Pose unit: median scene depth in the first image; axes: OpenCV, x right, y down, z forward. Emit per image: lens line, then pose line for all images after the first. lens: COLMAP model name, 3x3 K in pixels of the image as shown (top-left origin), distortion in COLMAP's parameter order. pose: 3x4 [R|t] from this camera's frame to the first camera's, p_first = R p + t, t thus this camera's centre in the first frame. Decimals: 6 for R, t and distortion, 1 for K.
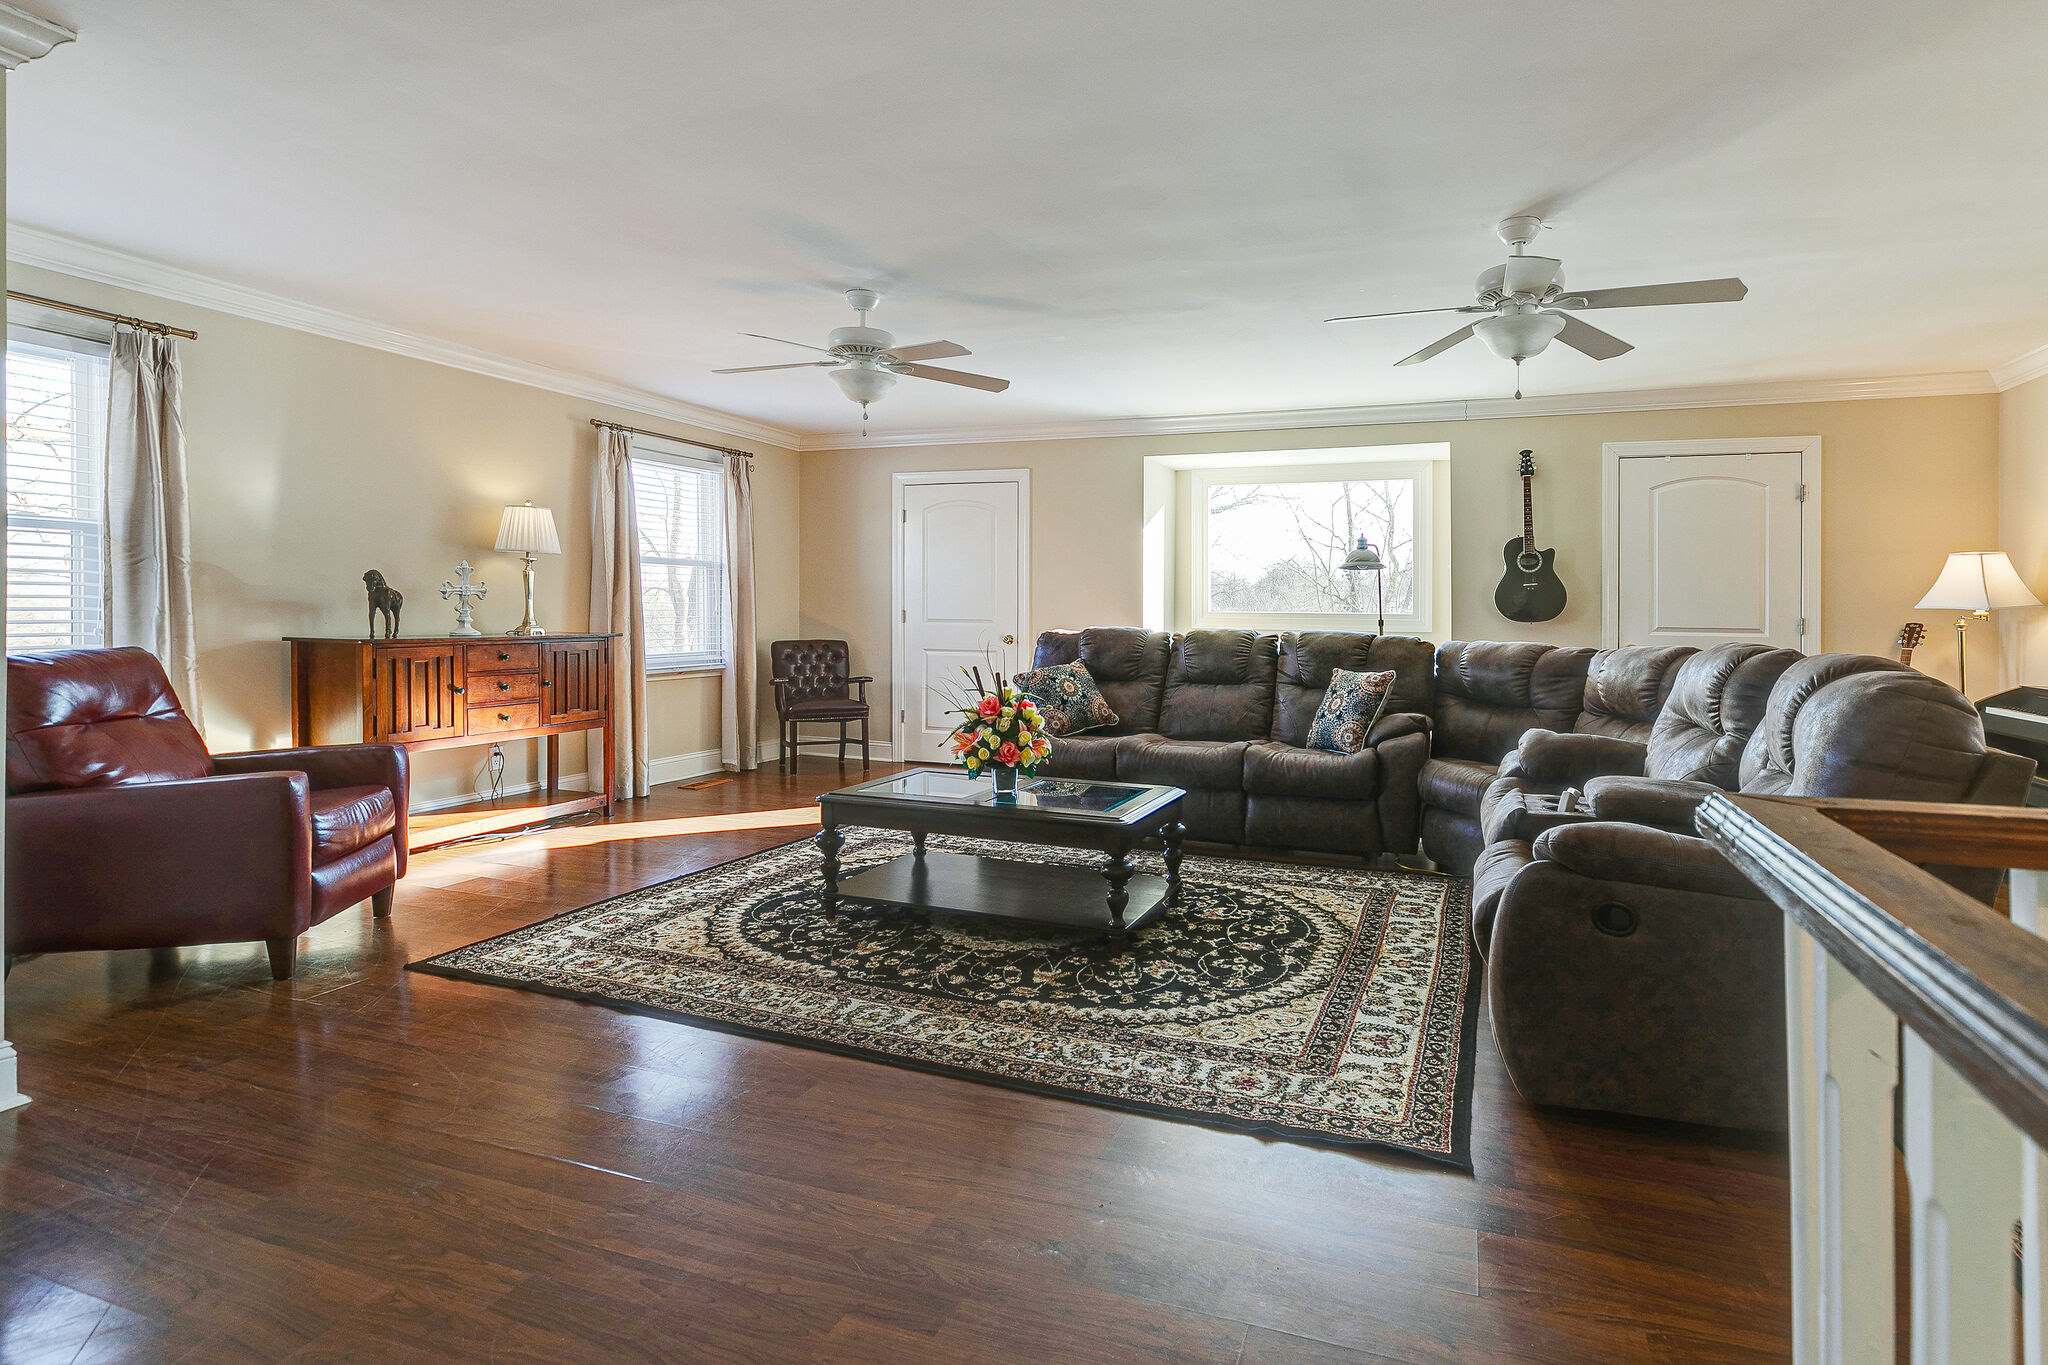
lens RADIAL K [[1025.7, 0, 1026.5], [0, 1025.7, 612.2], [0, 0, 1]] dist [-0.000868, -0.000453]
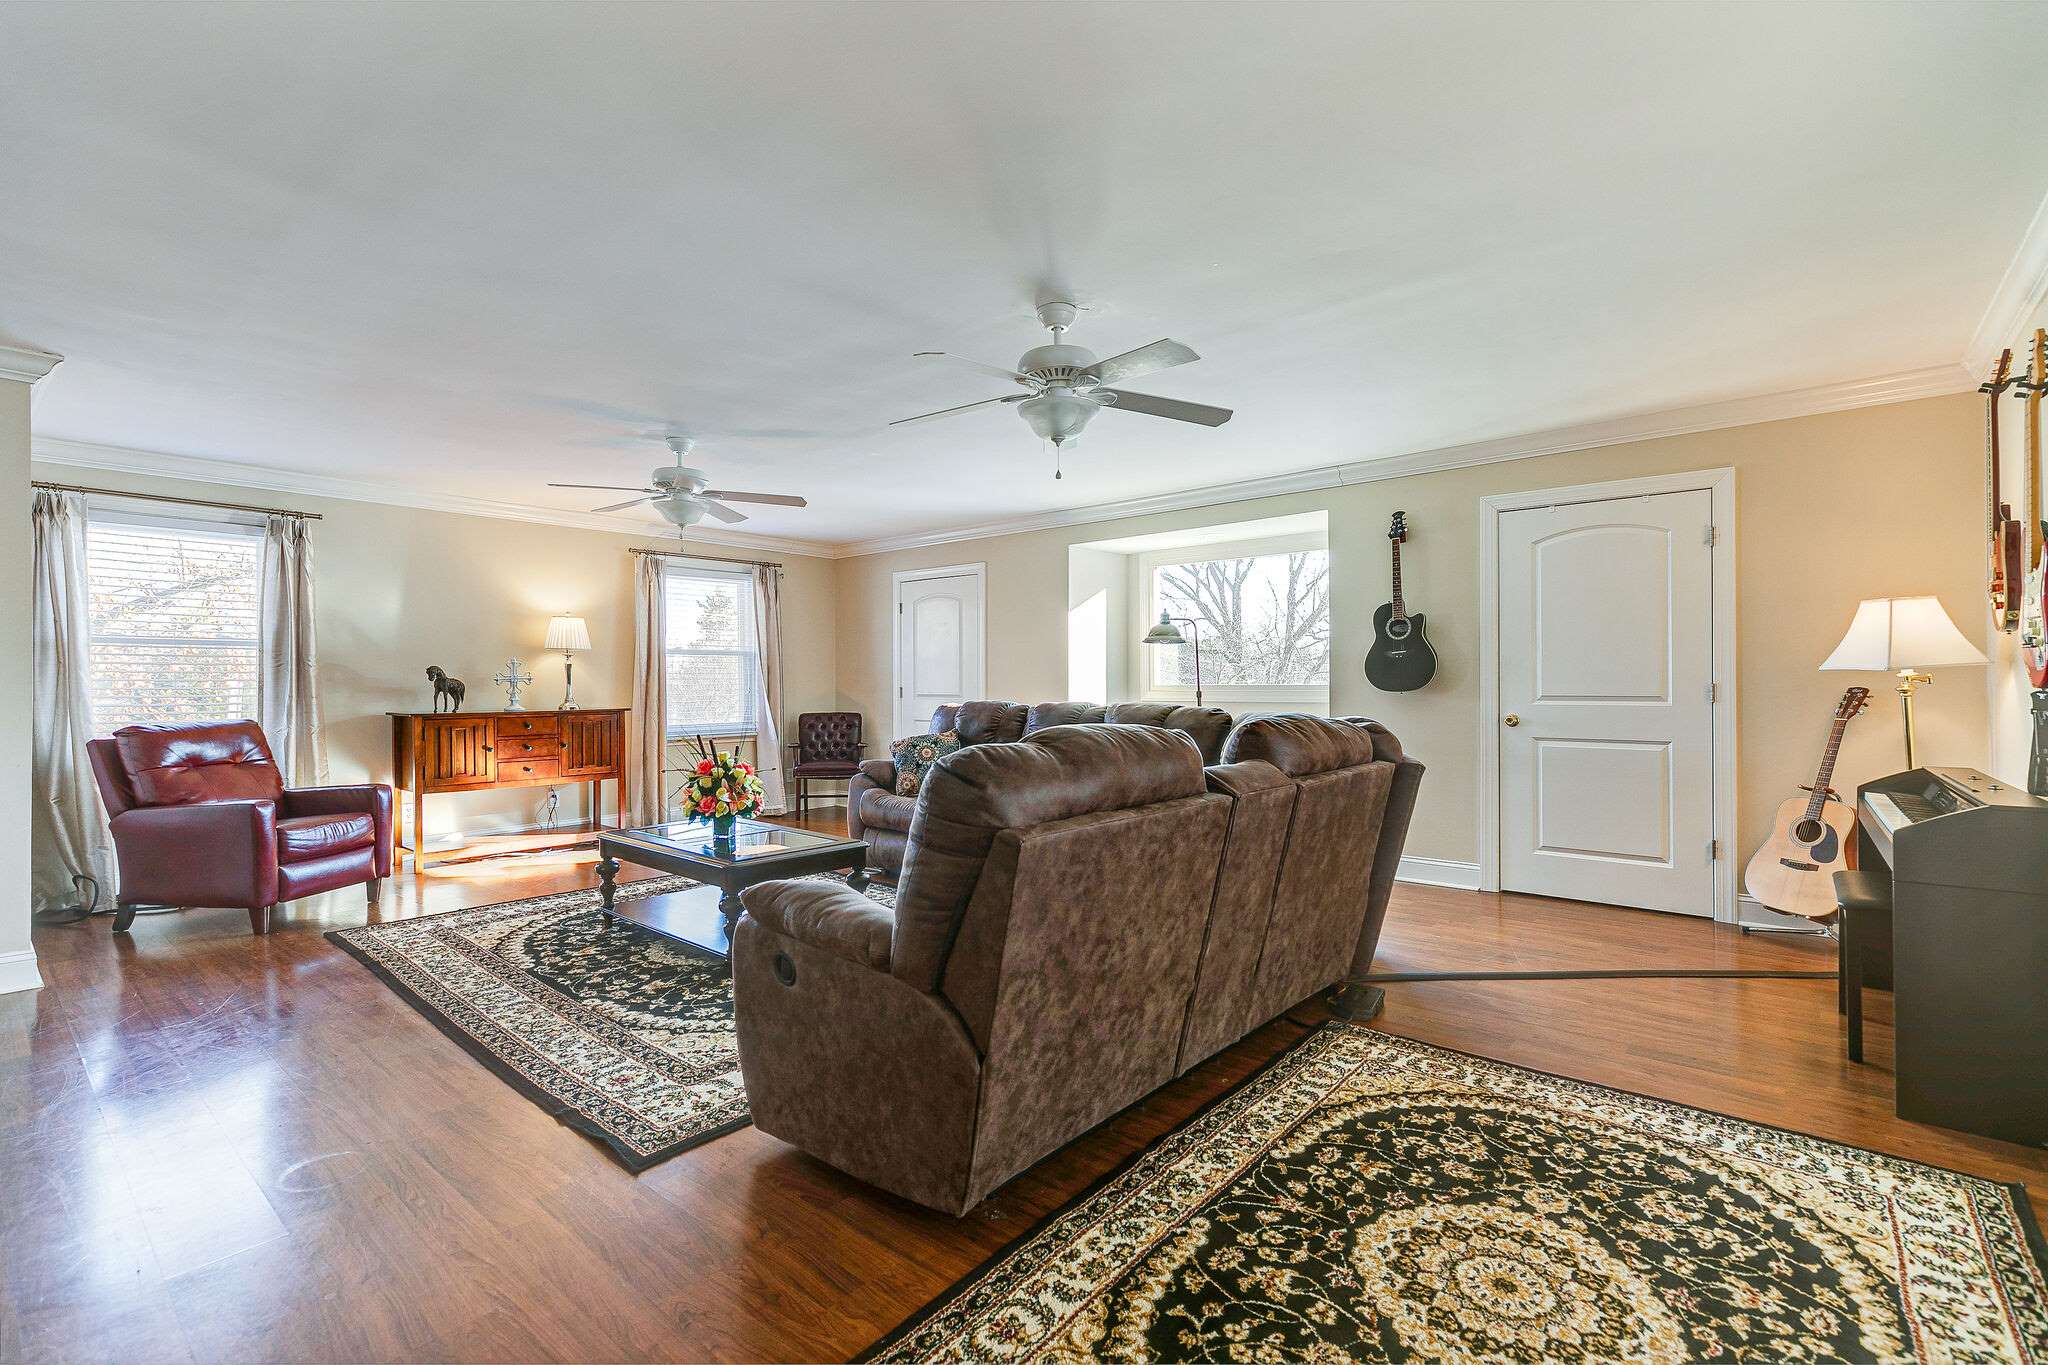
lens RADIAL K [[913.6, 0, 1024.0], [0, 913.6, 682.5], [0, 0, 1]] dist [0.002855, 0.000168]
pose [[0.929799, -0.015534, -0.367739, 0.544377], [0.014201, 0.999879, -0.006333, 0.002116], [0.367793, 0.000666, 0.929908, 0.089233]]
